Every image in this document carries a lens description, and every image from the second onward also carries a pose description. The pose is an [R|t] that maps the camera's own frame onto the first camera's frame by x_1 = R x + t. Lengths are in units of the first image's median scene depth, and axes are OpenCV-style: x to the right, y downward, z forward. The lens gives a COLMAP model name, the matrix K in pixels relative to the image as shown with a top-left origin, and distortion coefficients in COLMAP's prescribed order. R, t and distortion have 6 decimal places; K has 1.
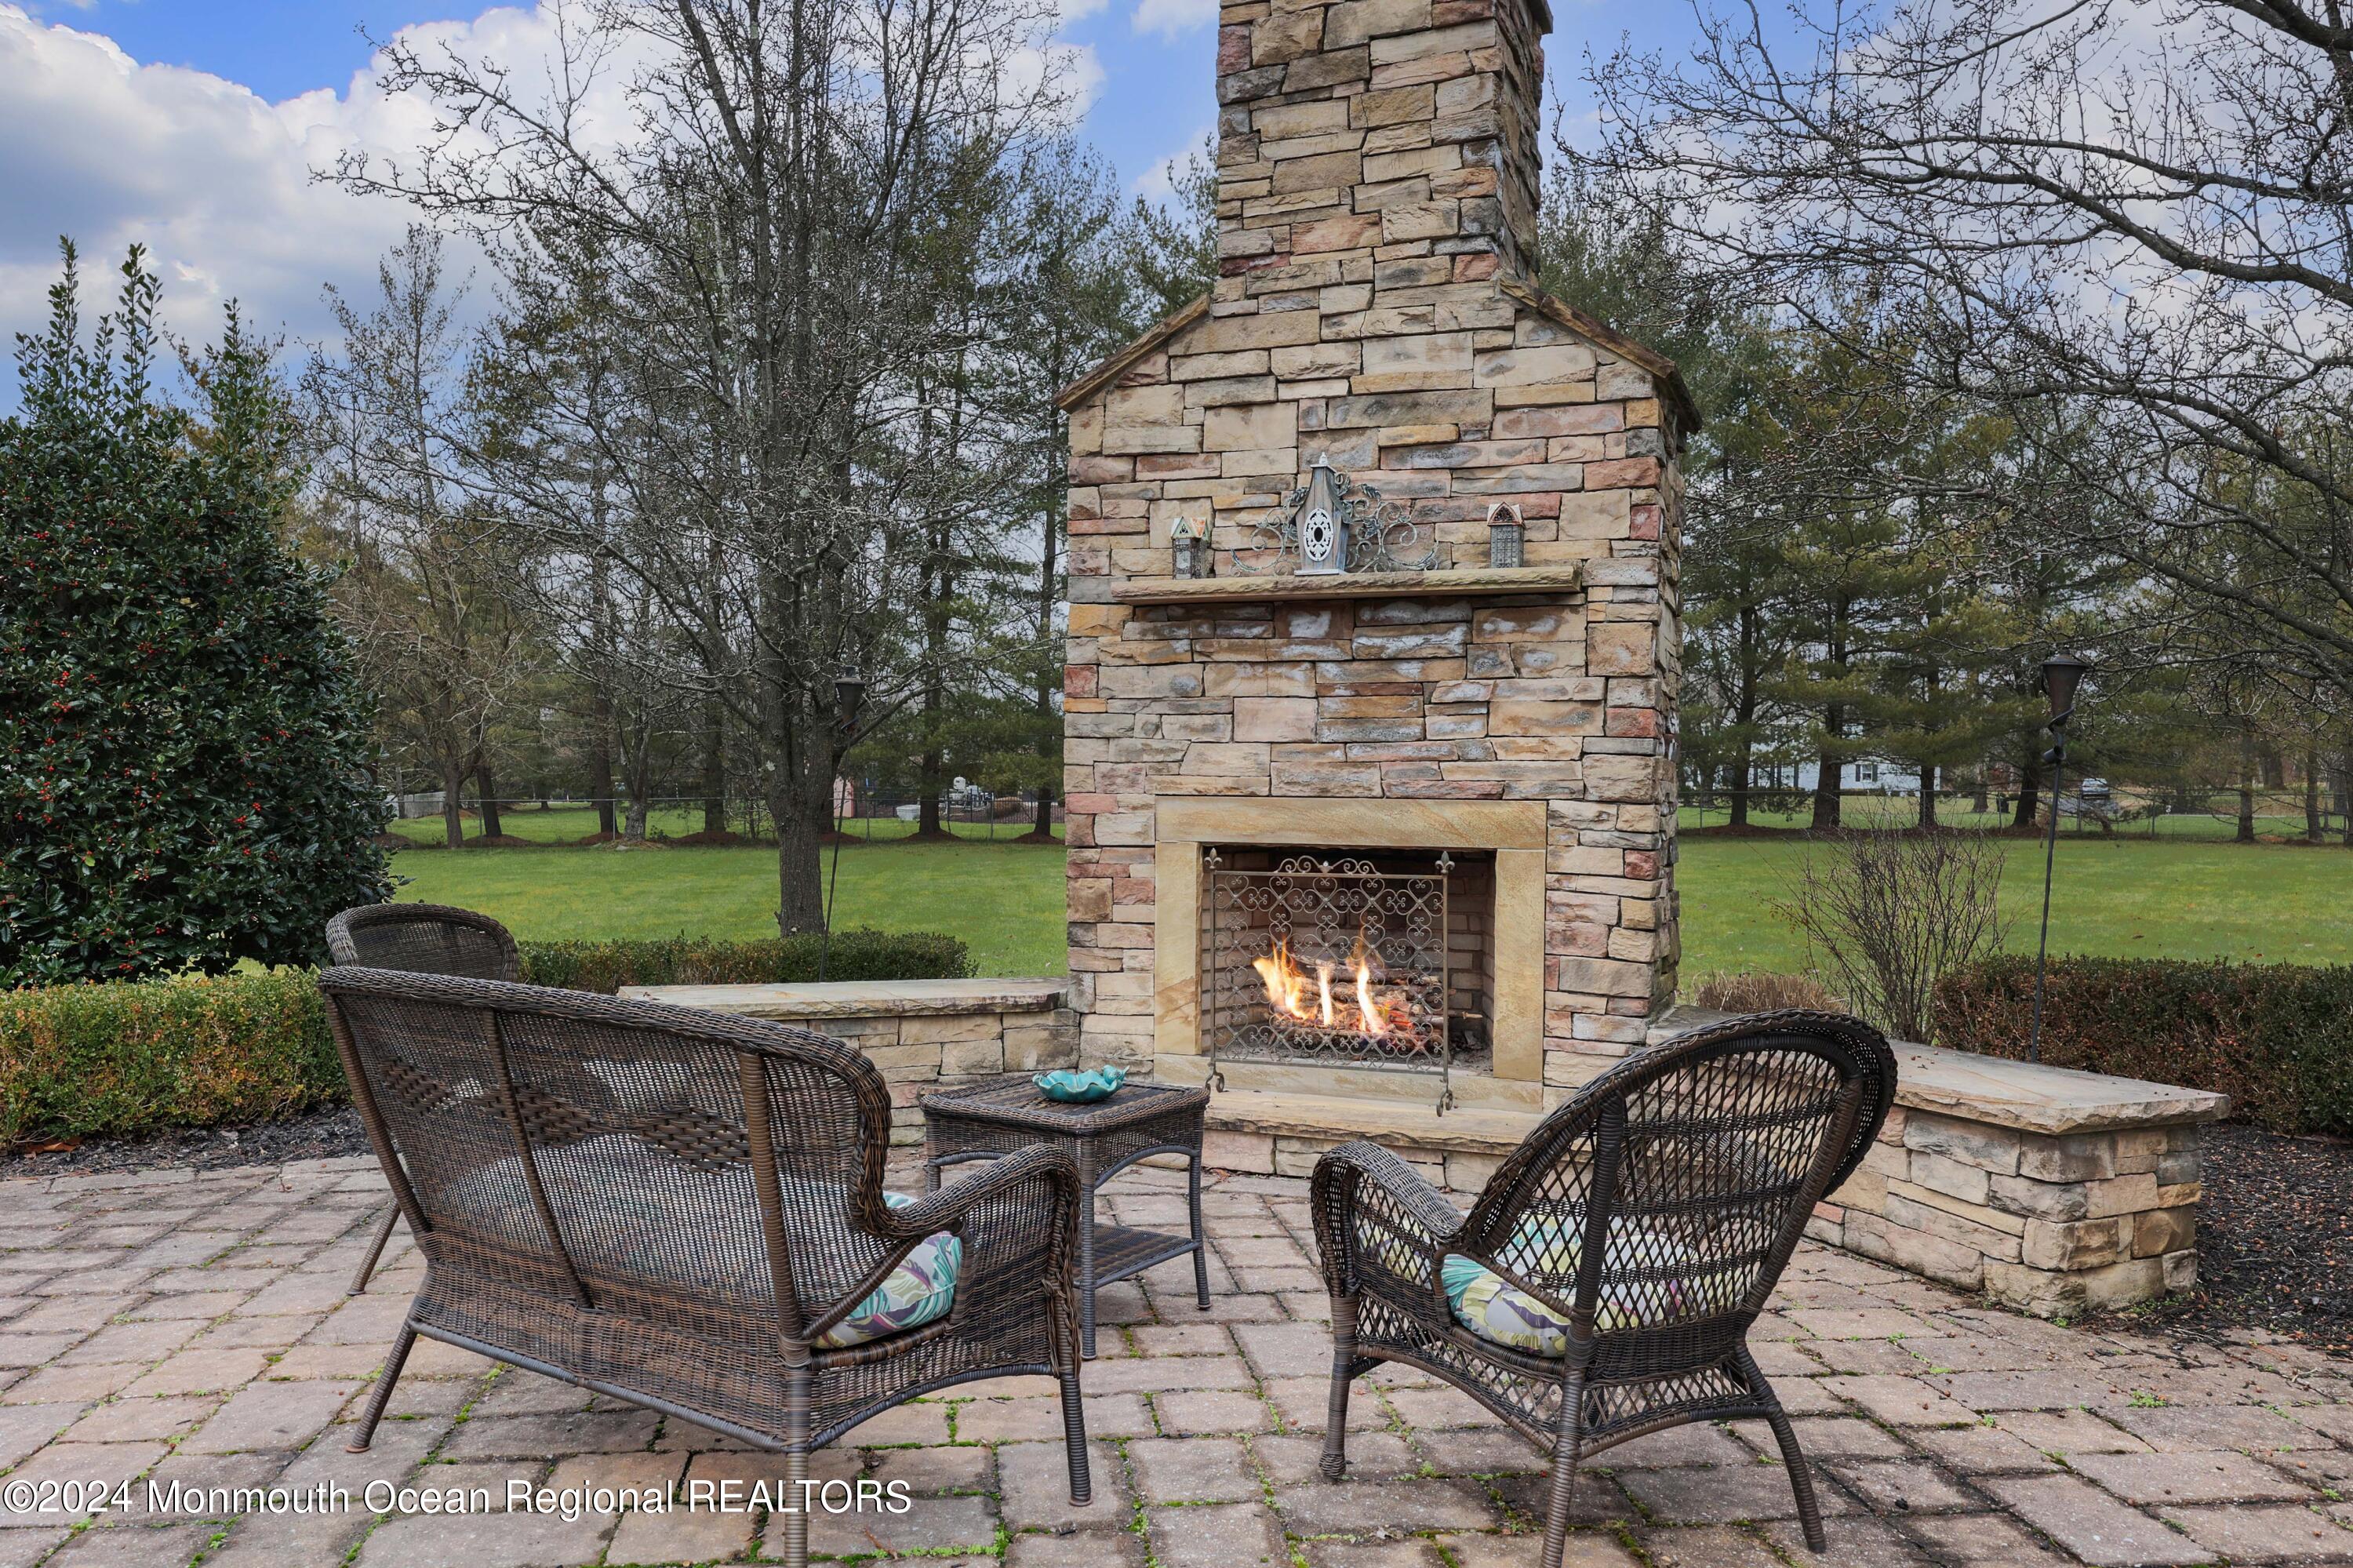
lens RADIAL K [[1705.2, 0, 1163.7], [0, 1705.2, 800.6], [0, 0, 1]] dist [0.001729, 0.000005]
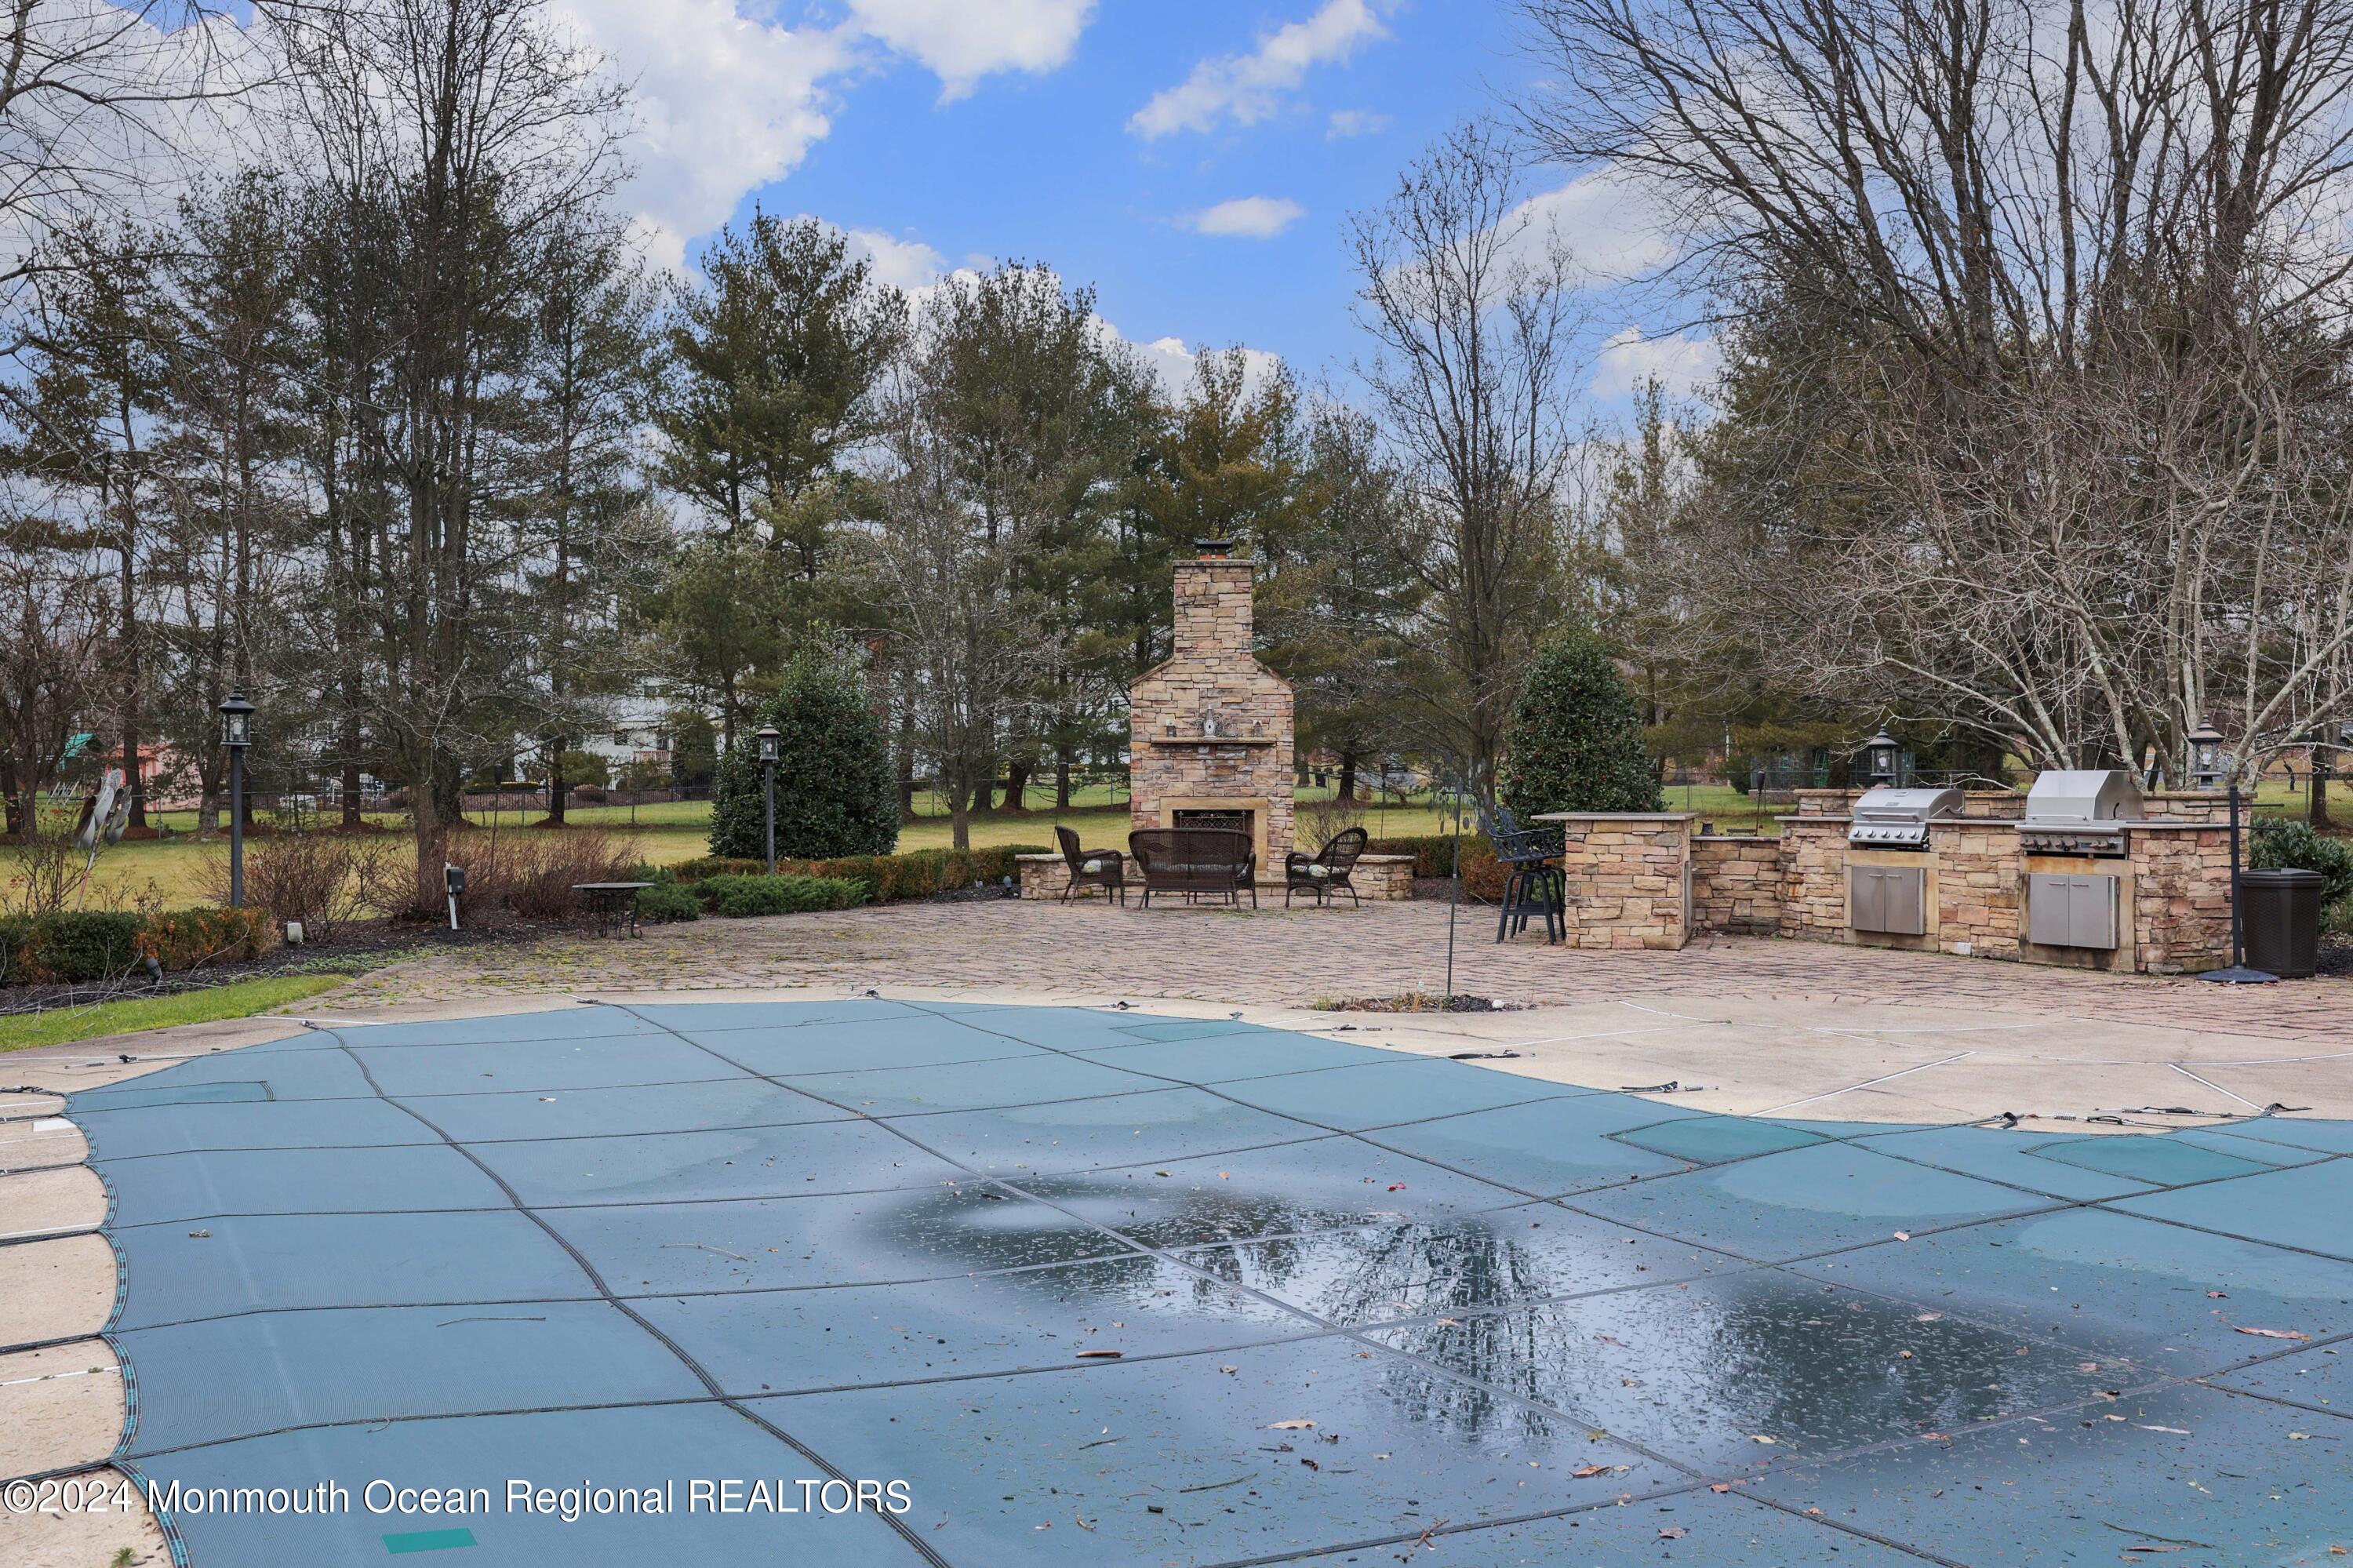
lens RADIAL K [[2175.0, 0, 1171.8], [0, 2175.0, 776.2], [0, 0, 1]] dist [-0.006398, 0.000000]
pose [[0.922366, -0.011694, 0.386141, -1.796642], [0.011646, 0.999929, 0.002465, -0.058655], [-0.386143, 0.002224, 0.922436, -3.314372]]
